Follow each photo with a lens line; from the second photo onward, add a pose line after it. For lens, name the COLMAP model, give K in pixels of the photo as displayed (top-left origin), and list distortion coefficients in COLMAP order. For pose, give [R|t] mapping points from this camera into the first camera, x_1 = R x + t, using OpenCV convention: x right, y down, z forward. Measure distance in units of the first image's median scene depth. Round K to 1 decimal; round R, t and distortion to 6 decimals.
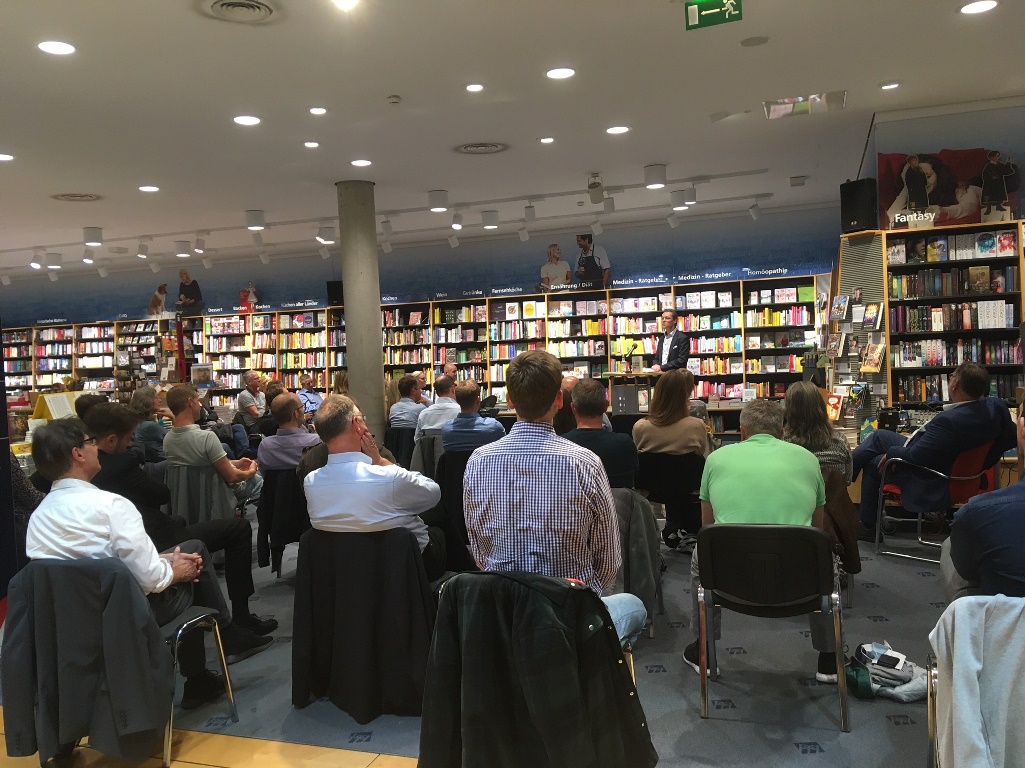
lens RADIAL K [[855.0, 0, 502.2], [0, 855.0, 388.6], [0, 0, 1]] dist [0.041293, -0.010447]
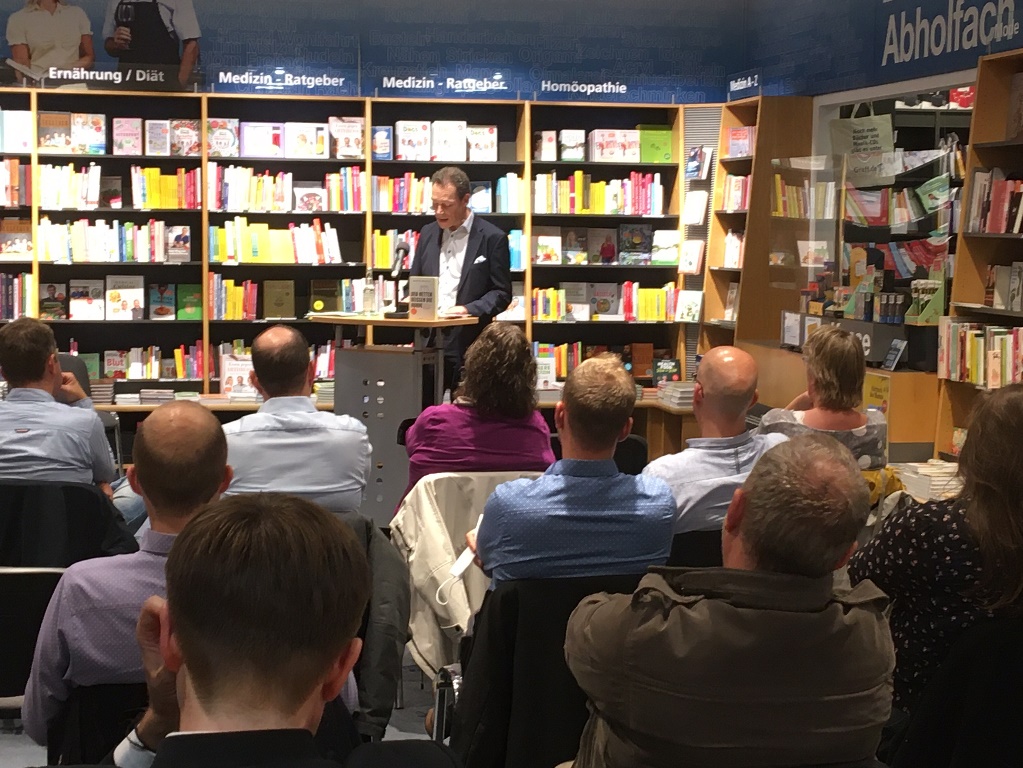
lens RADIAL K [[1904.0, 0, 508.2], [0, 1904.0, 383.6], [0, 0, 1]] dist [0.068802, 0.000000]
pose [[0.858913, 0.010693, 0.512009, -0.204011], [-0.025908, 0.999409, 0.022591, -0.007539], [-0.511465, -0.032669, 0.858683, 0.183085]]
